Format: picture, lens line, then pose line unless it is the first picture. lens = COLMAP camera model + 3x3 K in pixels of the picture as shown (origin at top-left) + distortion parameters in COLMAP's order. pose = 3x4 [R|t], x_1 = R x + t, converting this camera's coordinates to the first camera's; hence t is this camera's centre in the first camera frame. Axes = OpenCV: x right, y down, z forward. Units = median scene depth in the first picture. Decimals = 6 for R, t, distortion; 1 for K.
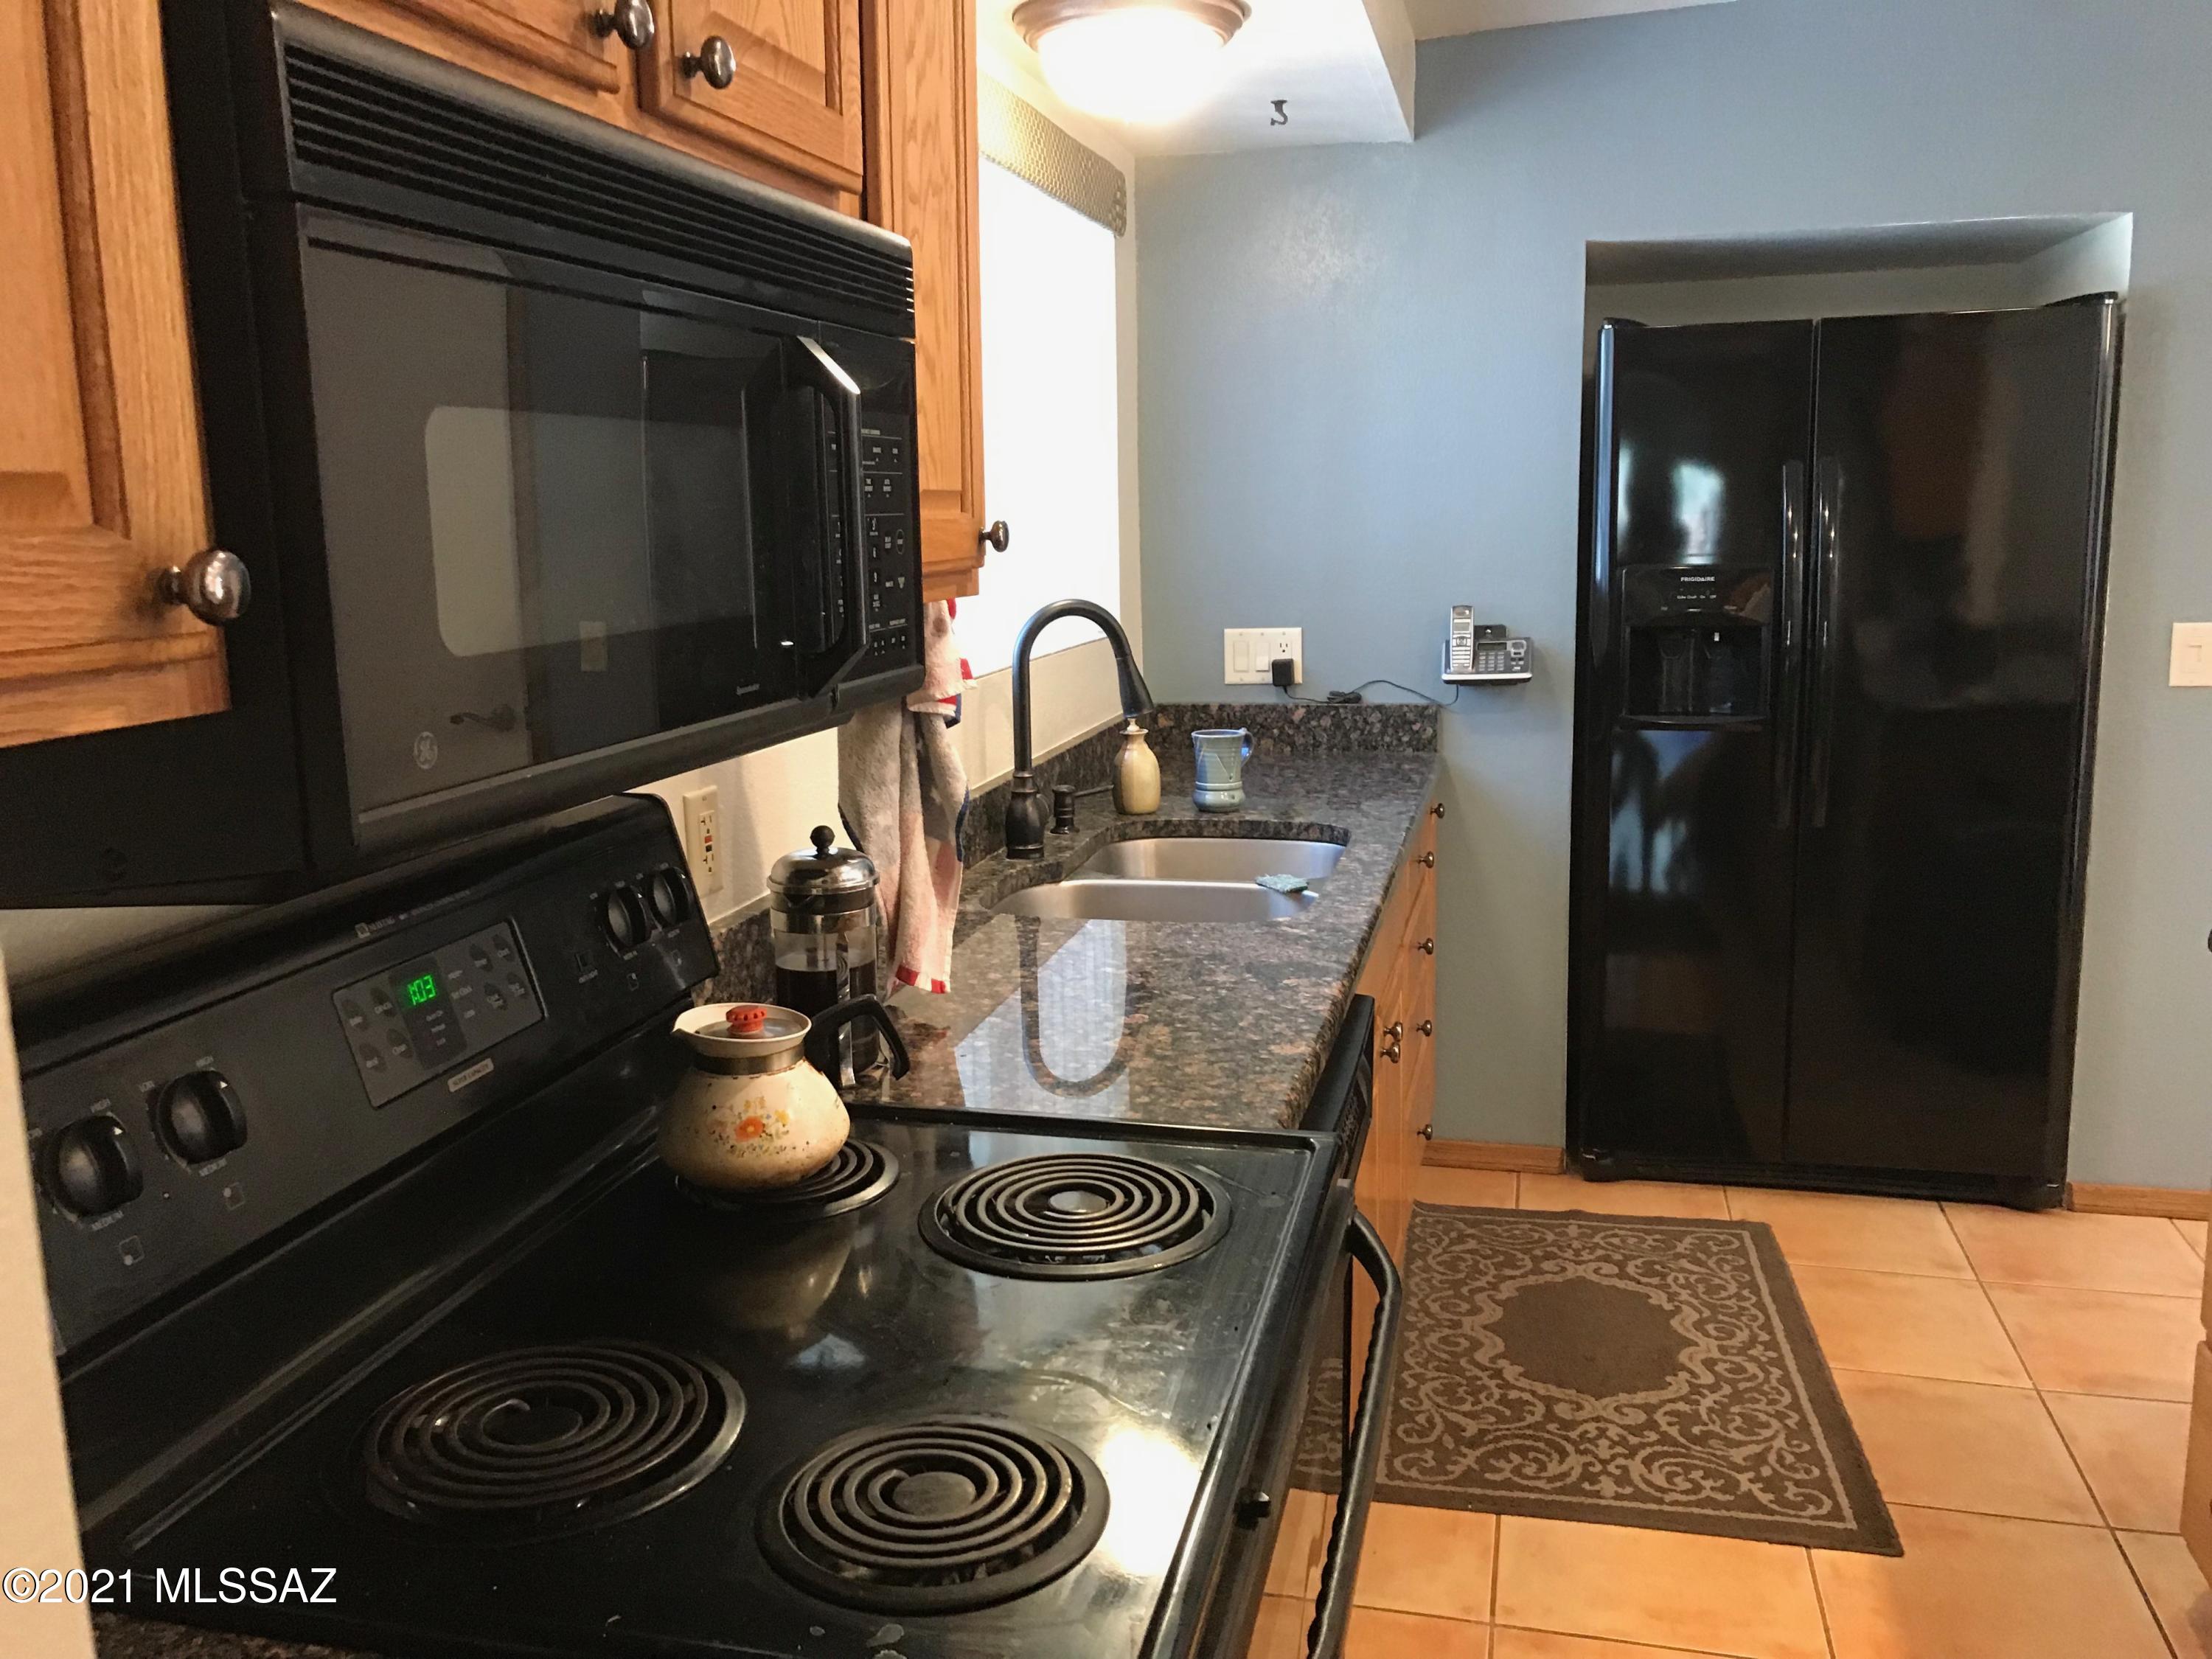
lens RADIAL K [[1811.3, 0, 1091.8], [0, 1811.3, 813.0], [0, 0, 1]] dist [0.010630, -0.003278]
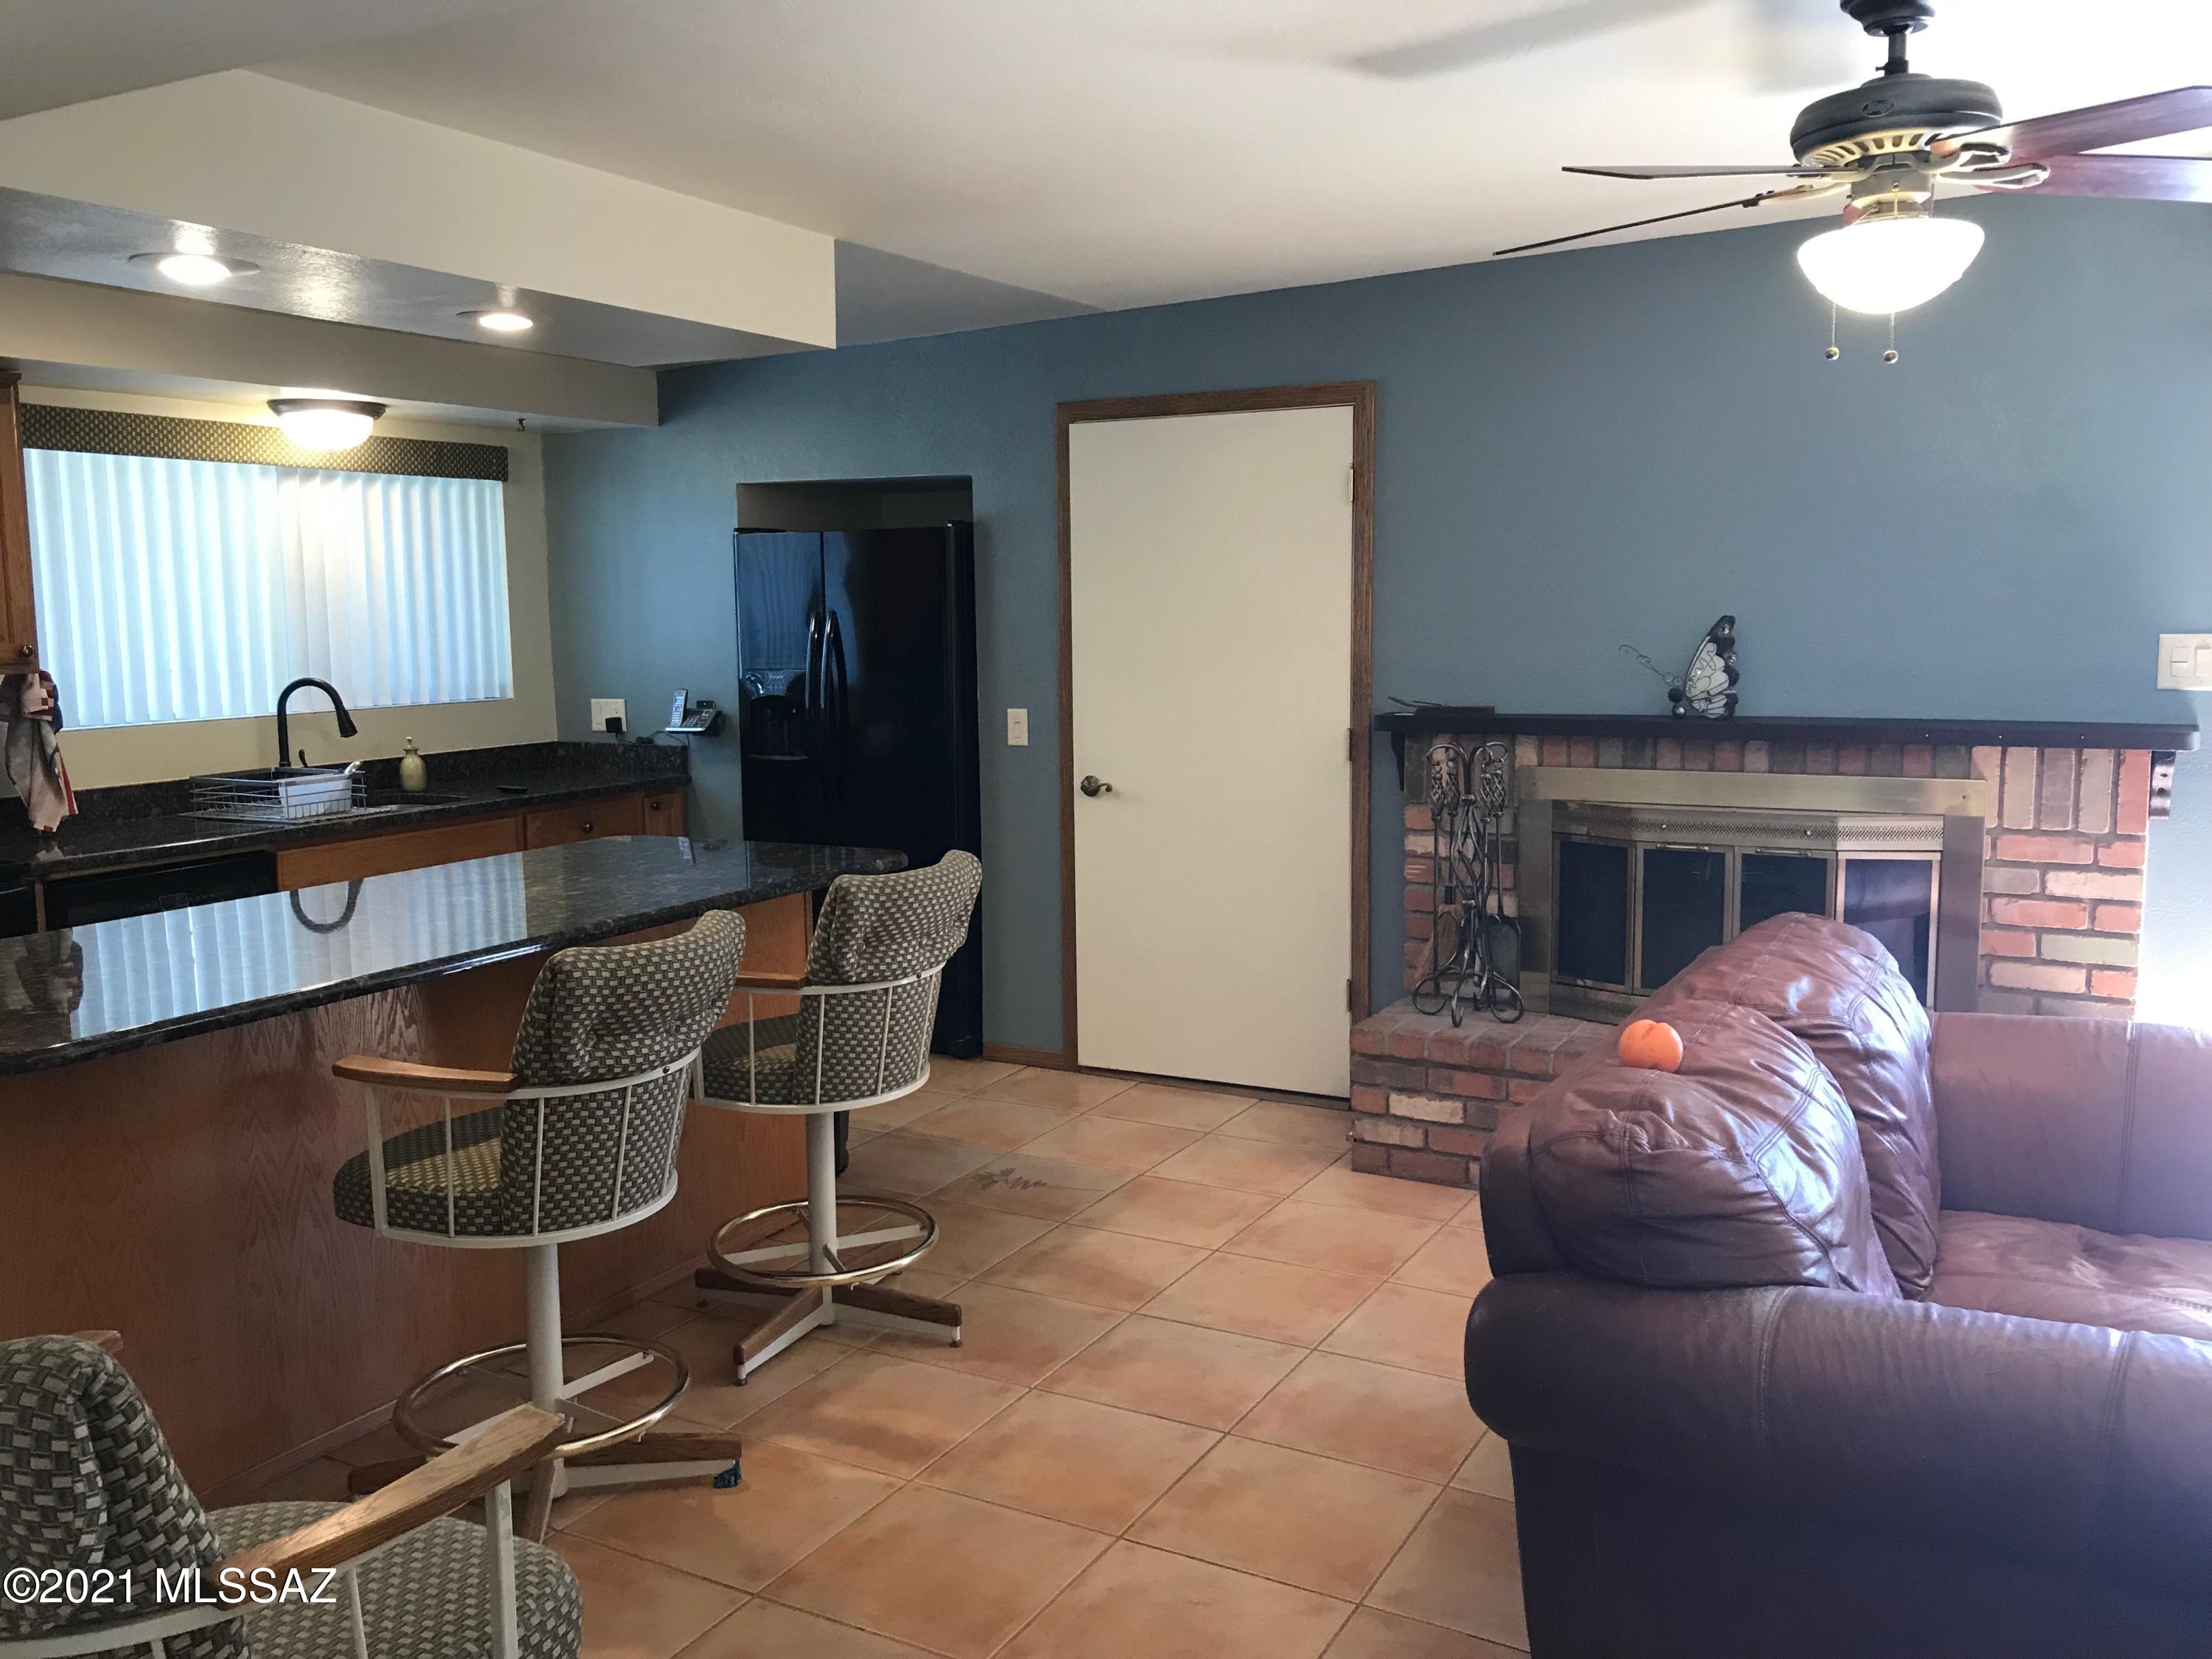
lens RADIAL K [[1811.3, 0, 1115.2], [0, 1811.3, 833.2], [0, 0, 1]] dist [0.010630, -0.003278]
pose [[0.971578, 0.039664, -0.233371, 1.794505], [-0.045738, 0.998740, -0.020671, 0.070926], [0.232257, 0.030757, 0.972168, -1.018685]]
